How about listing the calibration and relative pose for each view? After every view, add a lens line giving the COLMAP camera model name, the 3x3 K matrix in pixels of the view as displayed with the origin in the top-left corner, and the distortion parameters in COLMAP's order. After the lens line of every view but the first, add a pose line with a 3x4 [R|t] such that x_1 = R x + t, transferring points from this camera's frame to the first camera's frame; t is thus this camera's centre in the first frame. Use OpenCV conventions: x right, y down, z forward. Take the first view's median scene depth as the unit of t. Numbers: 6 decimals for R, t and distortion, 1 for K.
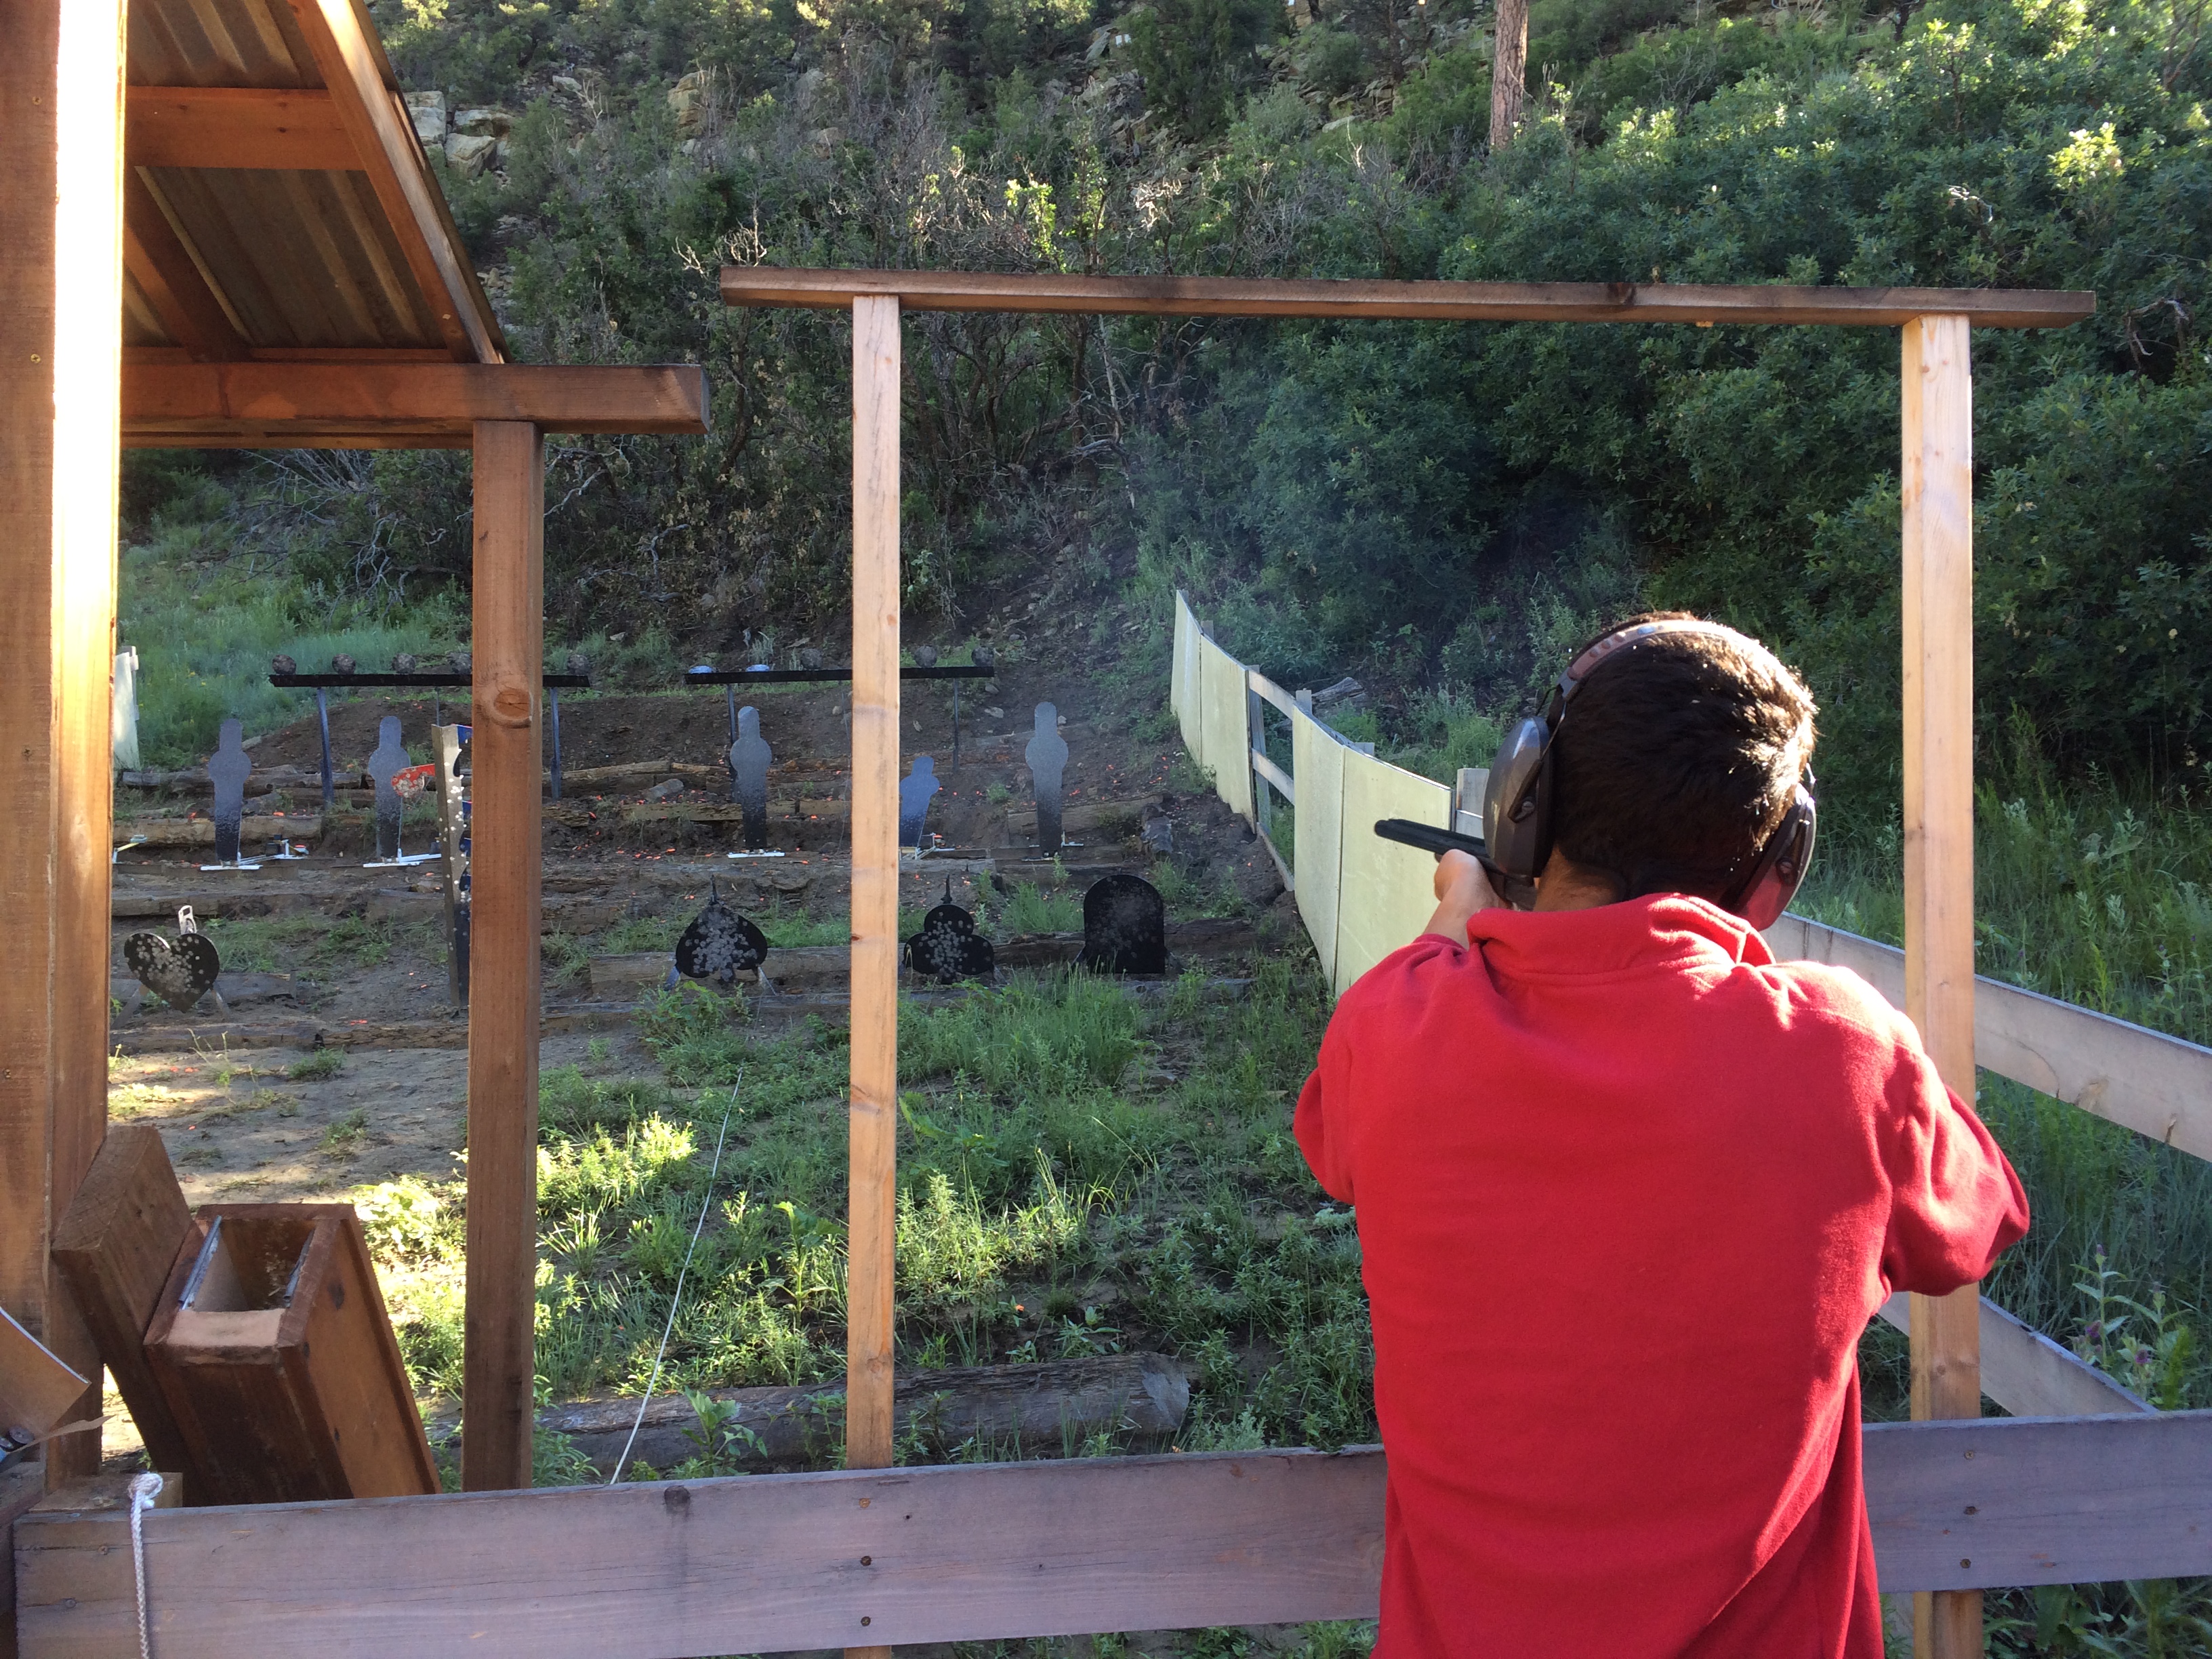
lens RADIAL K [[1908.7, 0, 1114.1], [0, 1908.7, 815.1], [0, 0, 1]] dist [0.083831, -0.101967]
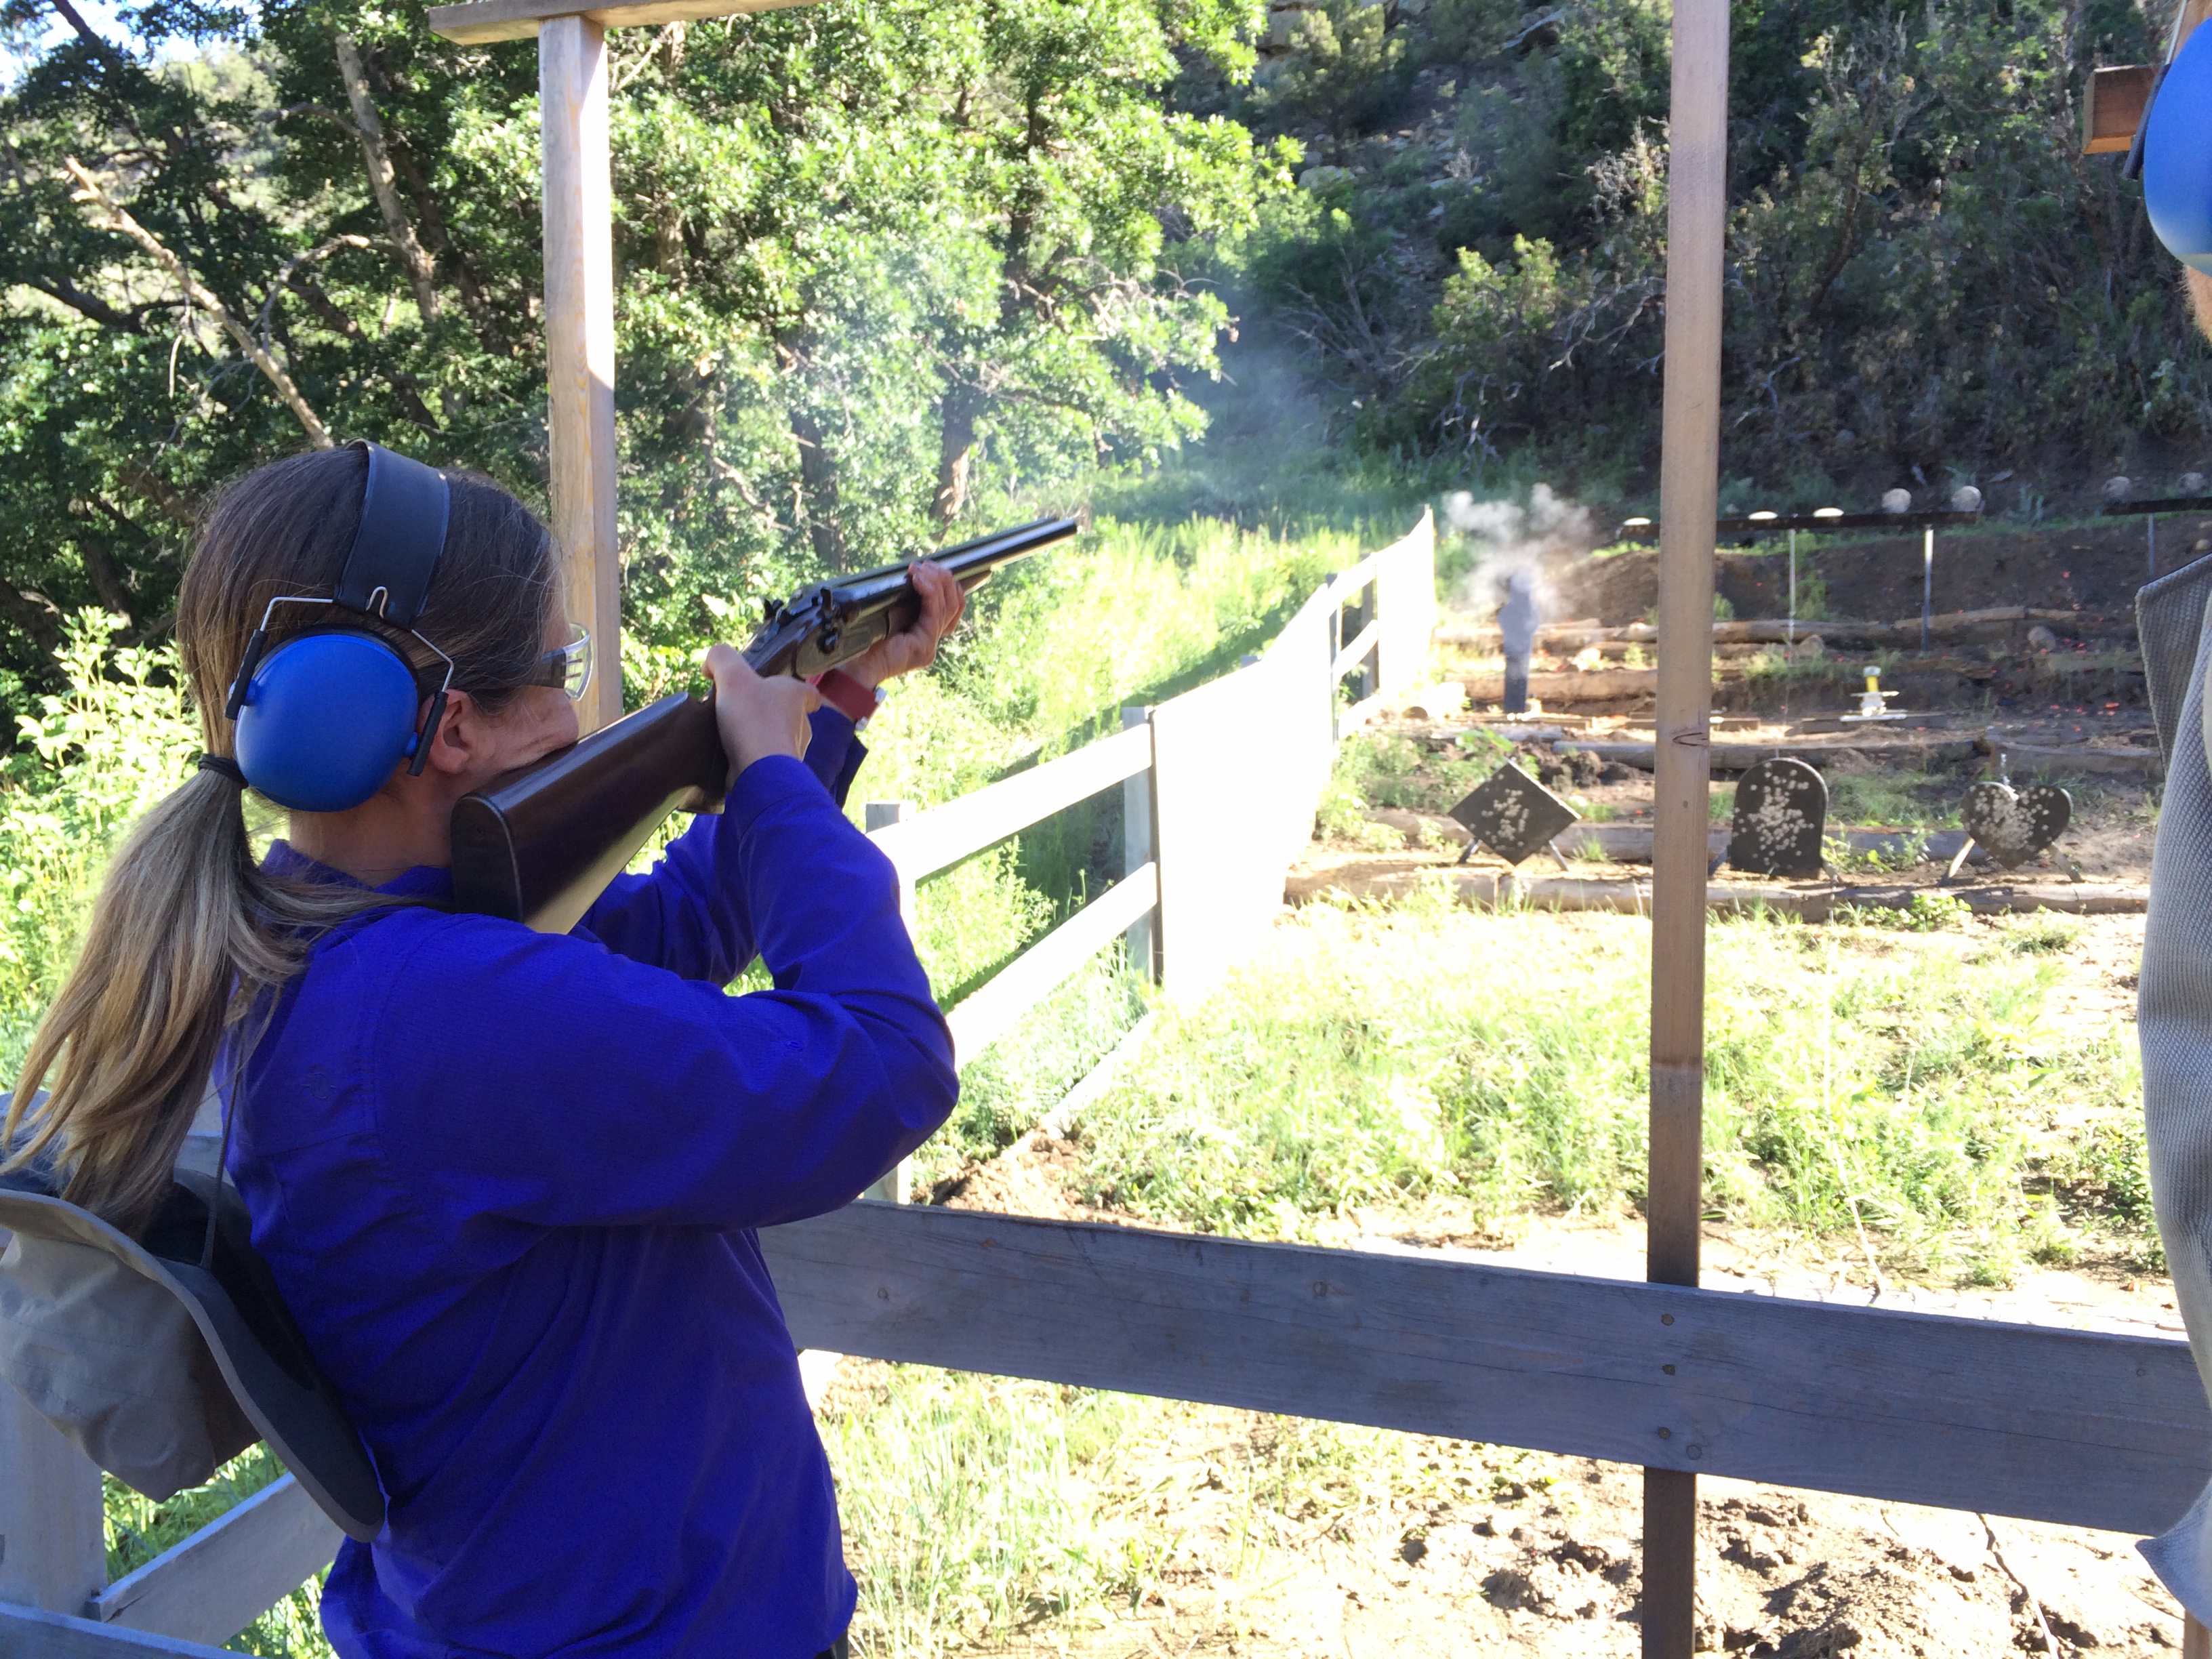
lens RADIAL K [[1915.1, 0, 1099.7], [0, 1915.1, 831.4], [0, 0, 1]] dist [0.097103, -0.118002]
pose [[0.926987, 0.027551, -0.374080, -0.266416], [0.001197, 0.997076, 0.076402, 0.006205], [0.375091, -0.071272, 0.924244, -0.005971]]
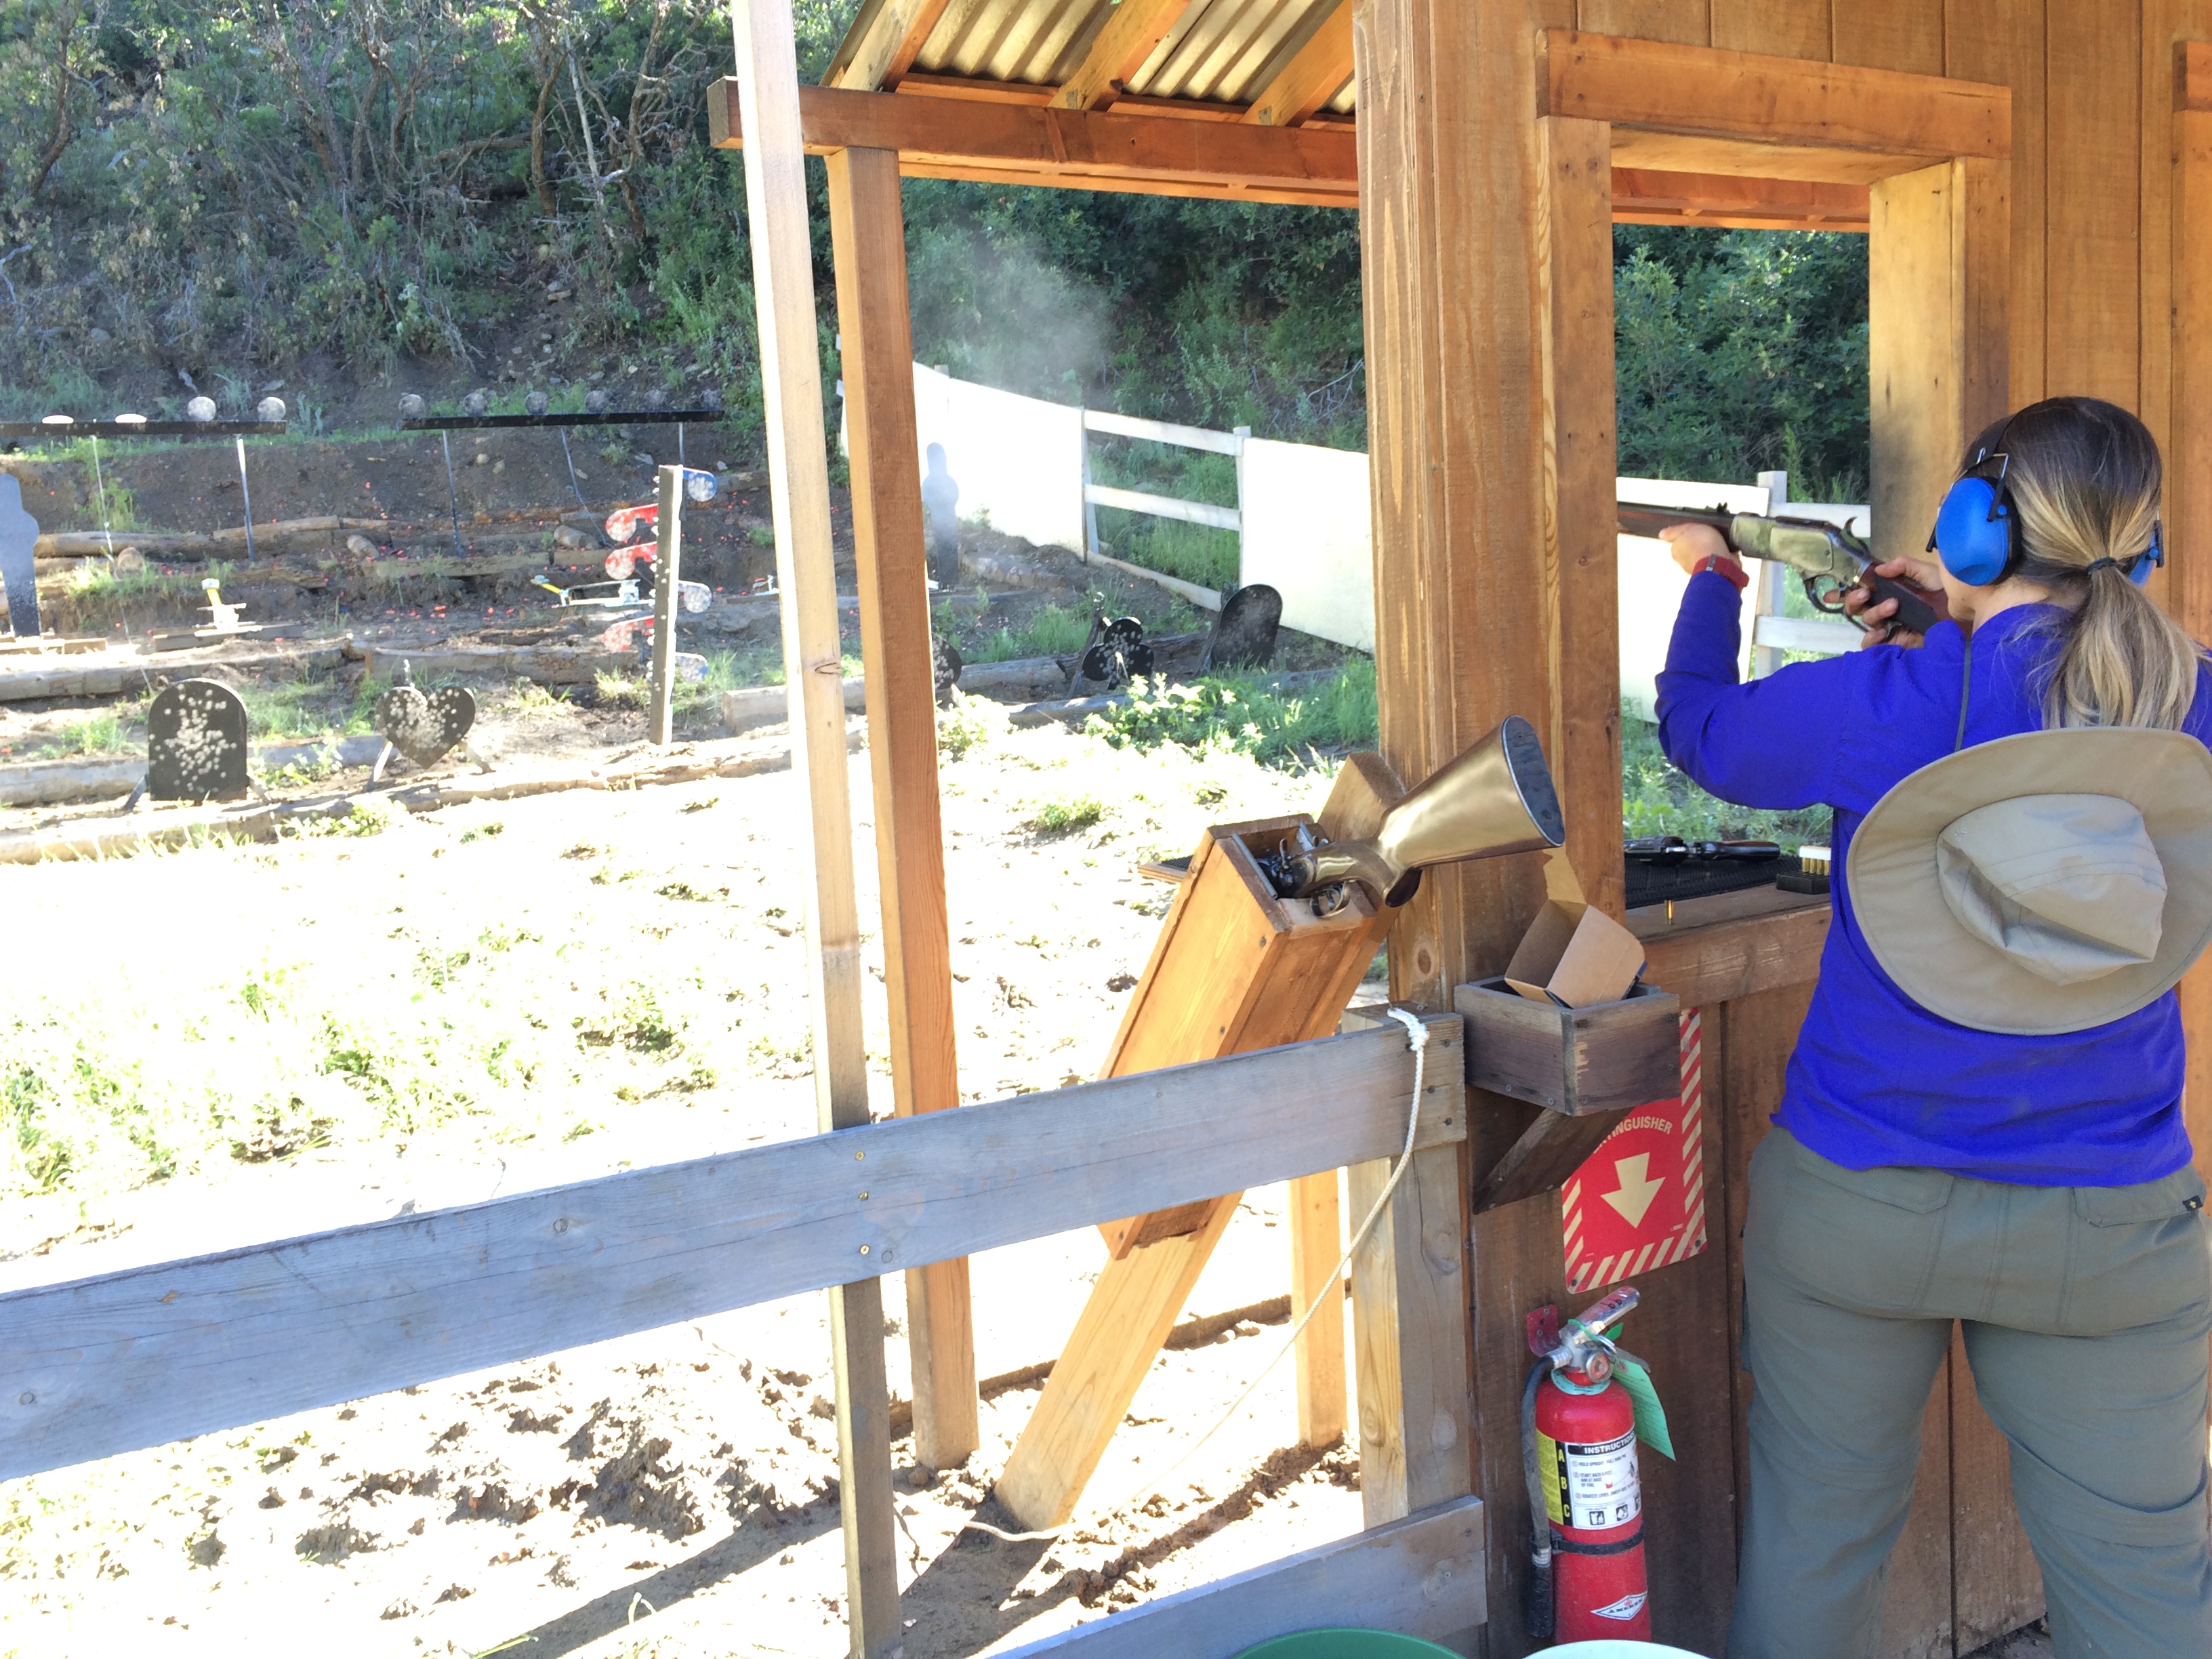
lens RADIAL K [[1908.7, 0, 1114.1], [0, 1908.7, 815.1], [0, 0, 1]] dist [0.083831, -0.101967]
pose [[0.894203, -0.099319, 0.436505, -0.296915], [0.043621, 0.989769, 0.135845, 0.003987], [-0.445531, -0.102433, 0.889387, -0.011293]]
